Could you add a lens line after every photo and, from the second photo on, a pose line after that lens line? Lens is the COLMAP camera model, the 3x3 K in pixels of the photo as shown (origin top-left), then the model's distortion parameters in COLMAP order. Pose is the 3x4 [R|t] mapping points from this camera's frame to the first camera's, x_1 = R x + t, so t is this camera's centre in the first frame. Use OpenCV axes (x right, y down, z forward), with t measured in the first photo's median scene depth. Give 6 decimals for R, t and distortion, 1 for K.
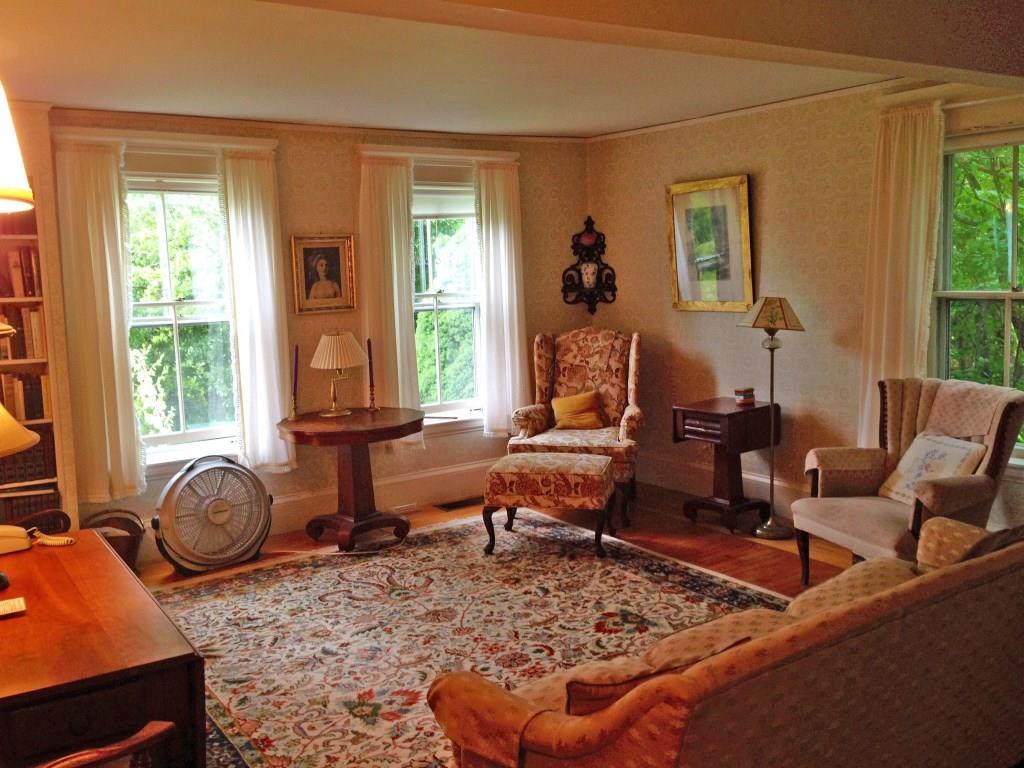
lens RADIAL K [[956.3, 0, 509.2], [0, 956.3, 384.5], [0, 0, 1]] dist [0.051040, 0.000132]
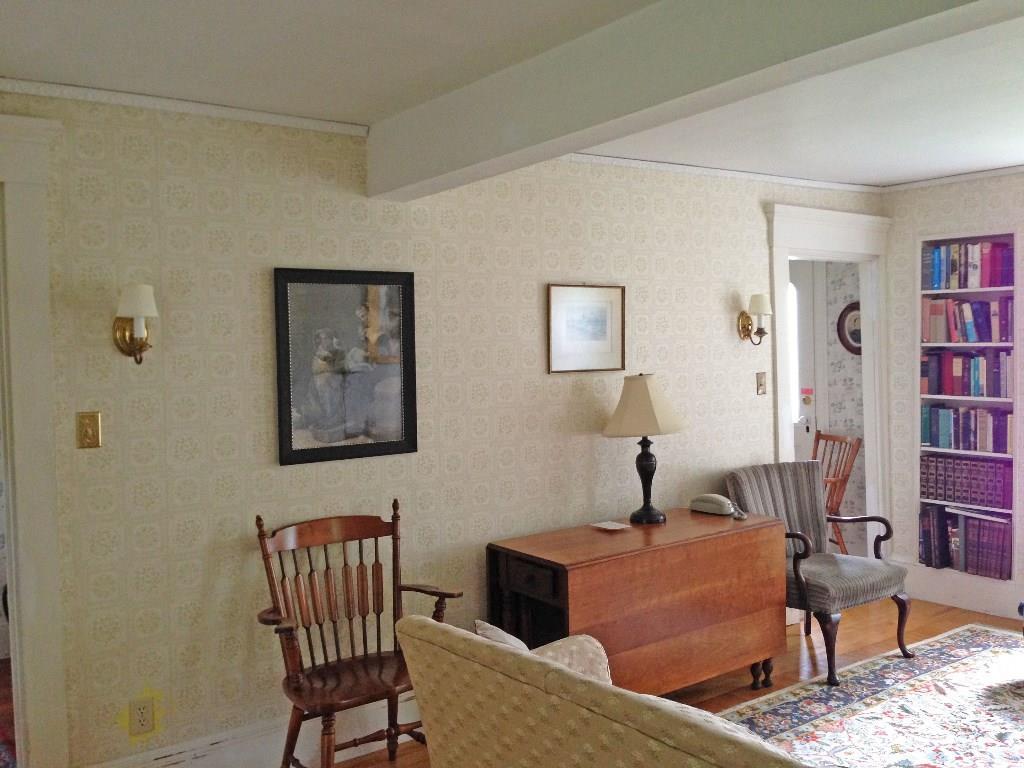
lens RADIAL K [[956.3, 0, 509.2], [0, 956.3, 384.5], [0, 0, 1]] dist [0.051040, 0.000132]
pose [[0.071270, 0.076835, -0.994493, 0.434737], [-0.109395, 0.991616, 0.068773, -0.043293], [0.991440, 0.103891, 0.079078, 0.271620]]
